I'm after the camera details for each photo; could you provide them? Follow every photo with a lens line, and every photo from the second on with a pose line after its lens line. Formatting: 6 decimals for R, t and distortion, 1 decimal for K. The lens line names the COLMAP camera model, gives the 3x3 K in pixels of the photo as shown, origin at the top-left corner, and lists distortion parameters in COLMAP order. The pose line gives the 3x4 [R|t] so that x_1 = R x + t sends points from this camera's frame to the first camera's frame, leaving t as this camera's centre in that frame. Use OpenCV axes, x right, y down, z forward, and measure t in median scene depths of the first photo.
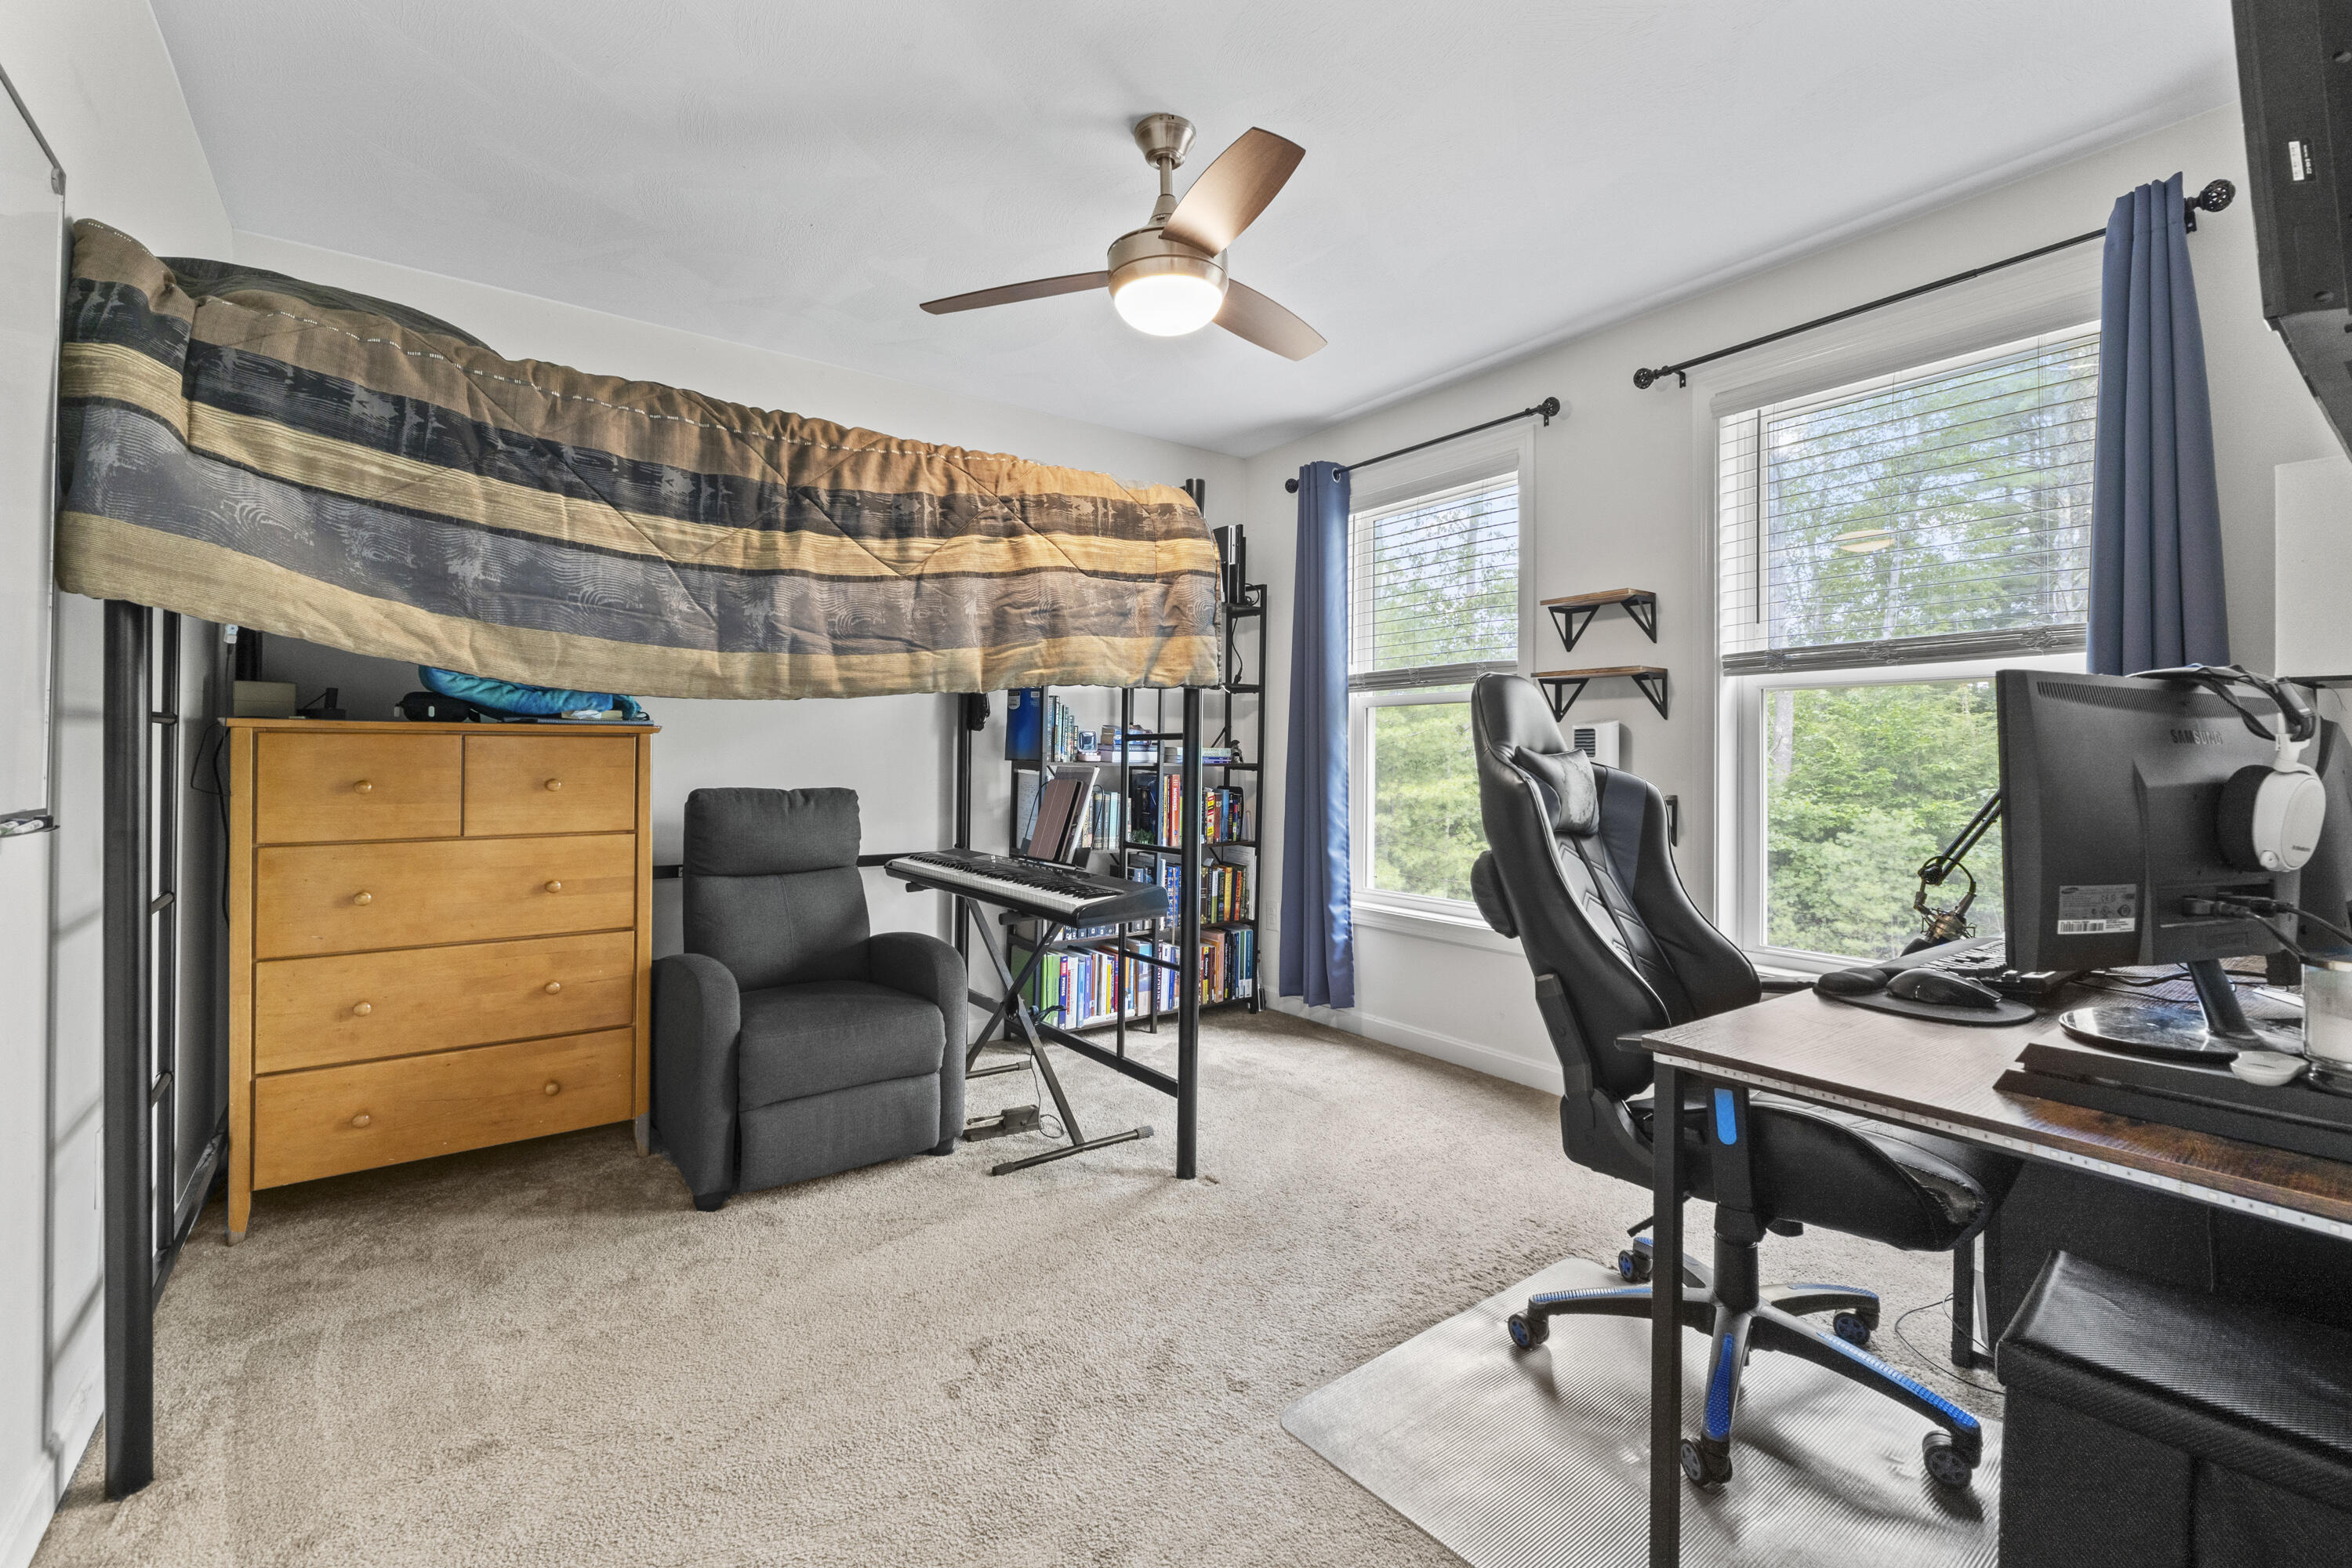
lens RADIAL K [[990.0, 0, 1174.9], [0, 990.0, 762.8], [0, 0, 1]] dist [-0.001362, -0.000098]
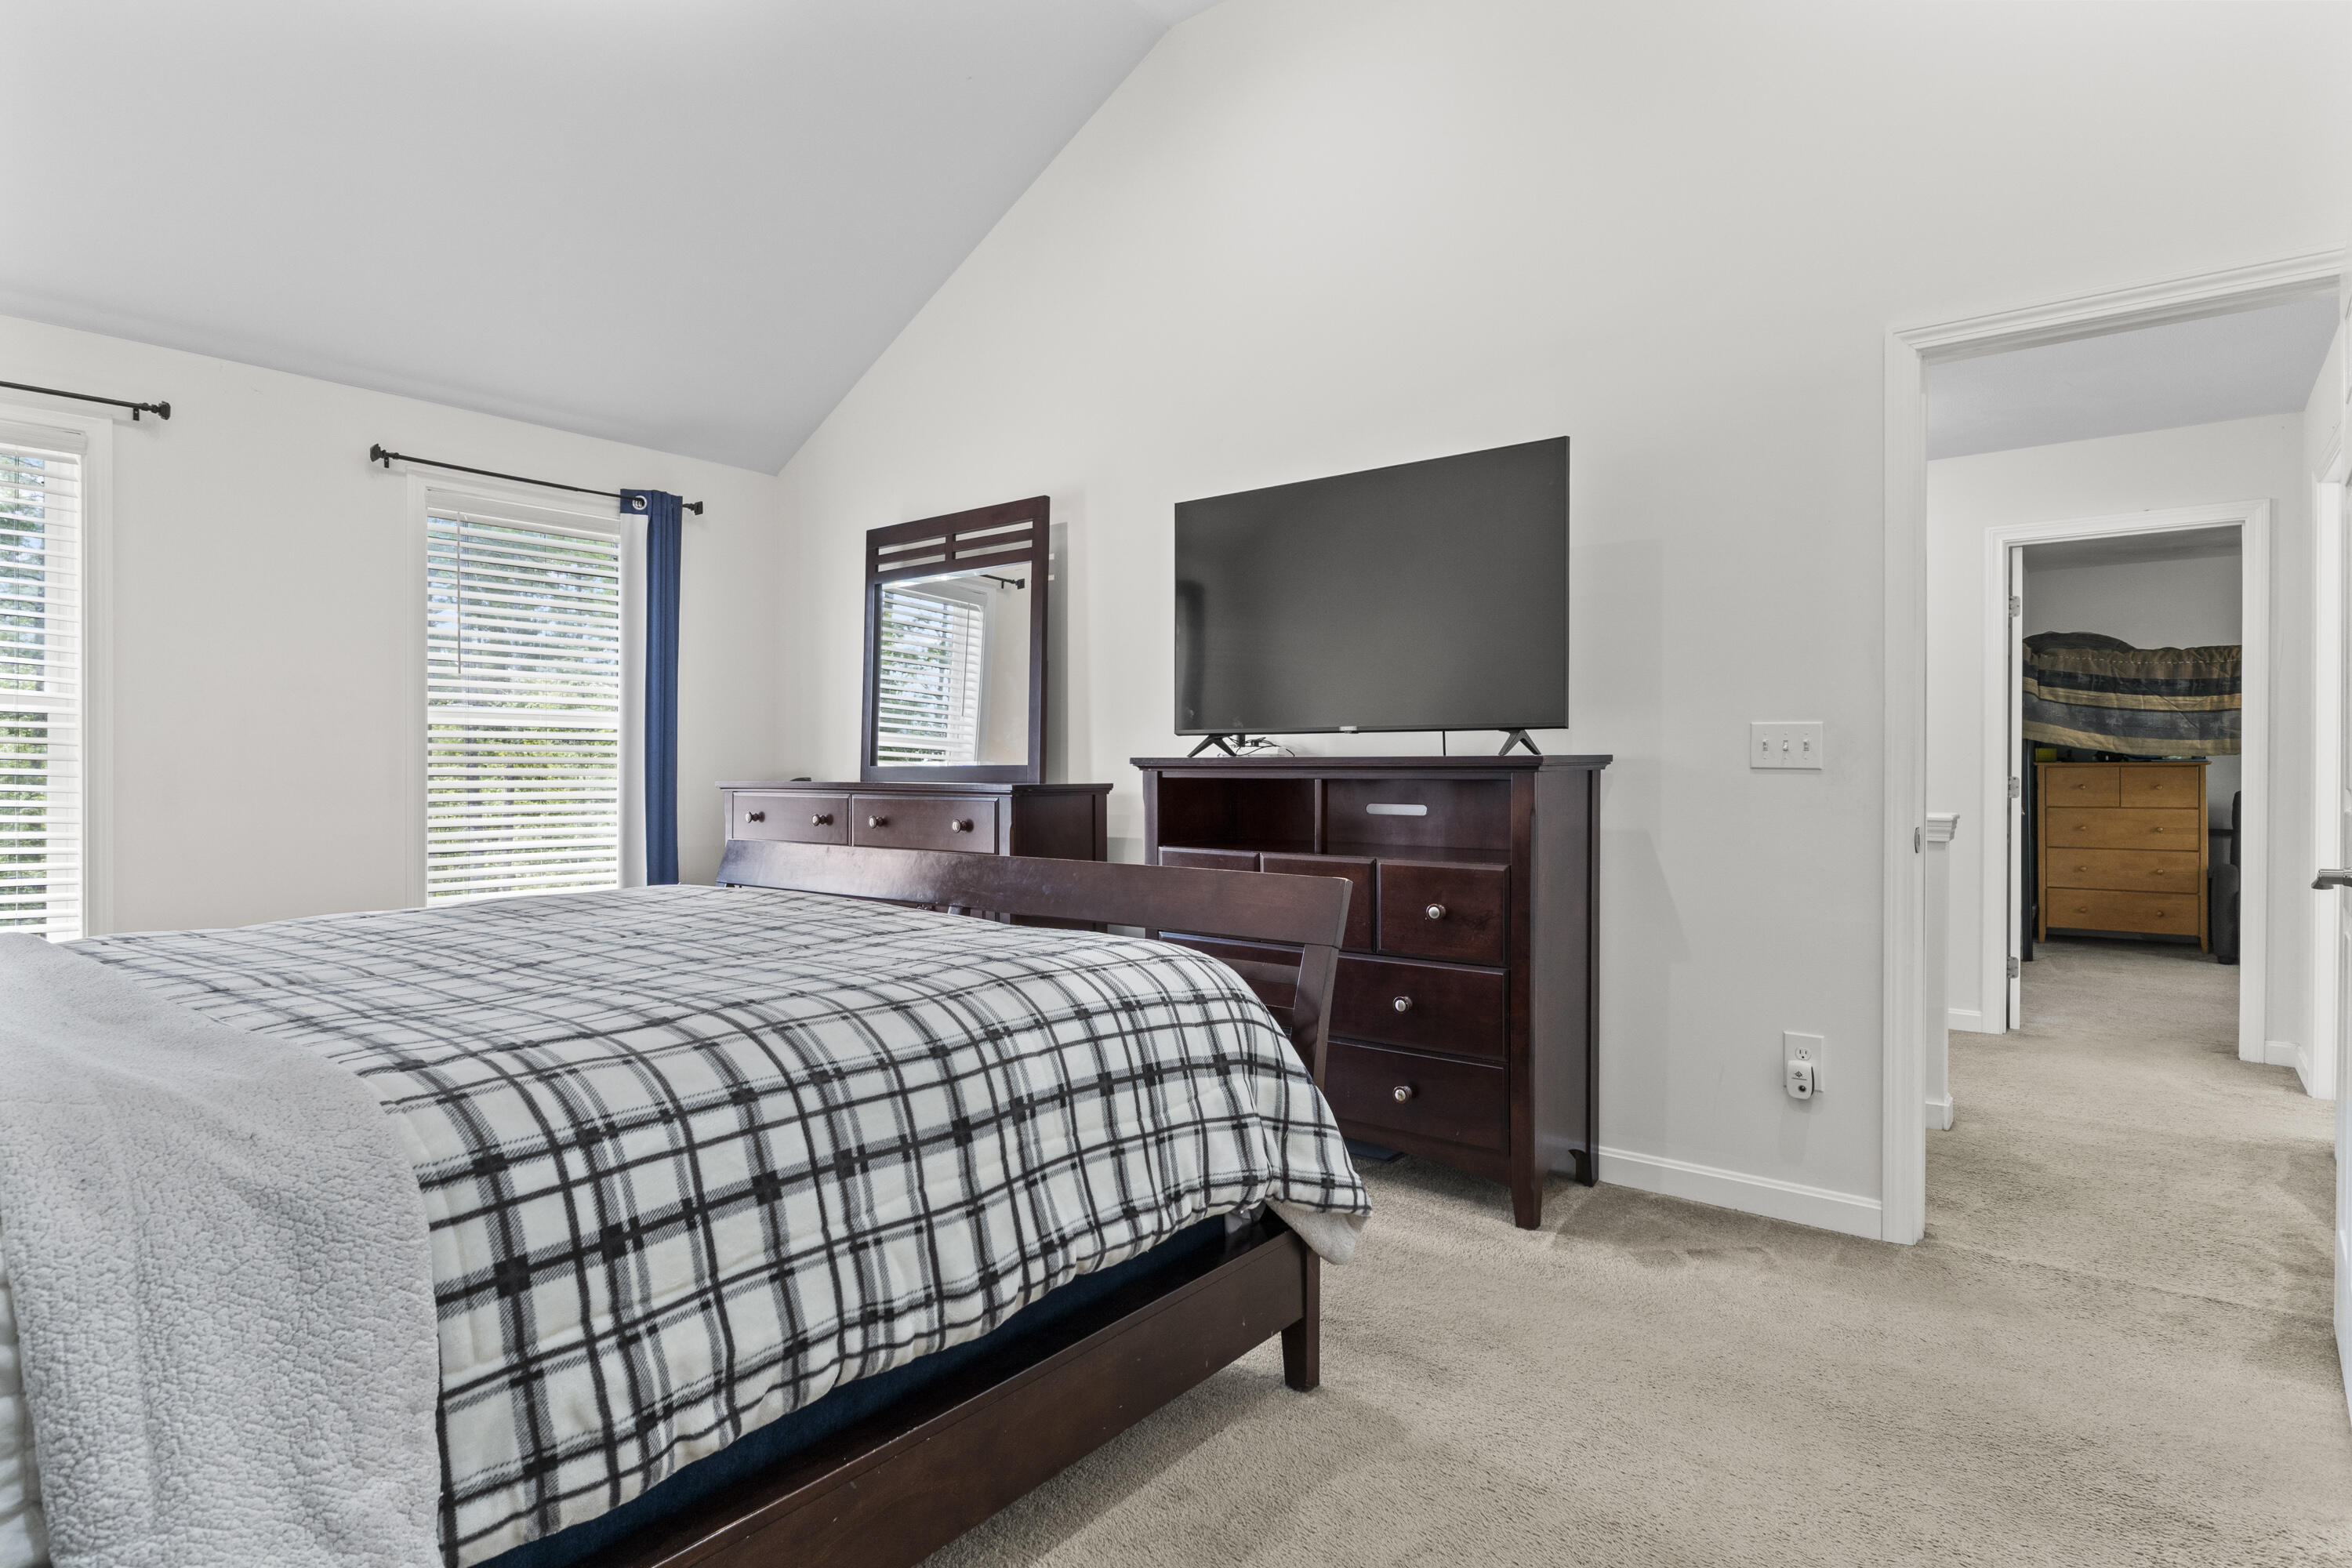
lens RADIAL K [[1255.8, 0, 1173.6], [0, 1255.8, 771.7], [0, 0, 1]] dist [0.006036, 0.000741]
pose [[0.255134, -0.006448, -0.966884, 2.349828], [0.006284, 0.999968, -0.005010, -0.020086], [0.966885, -0.004798, 0.255167, -2.857749]]
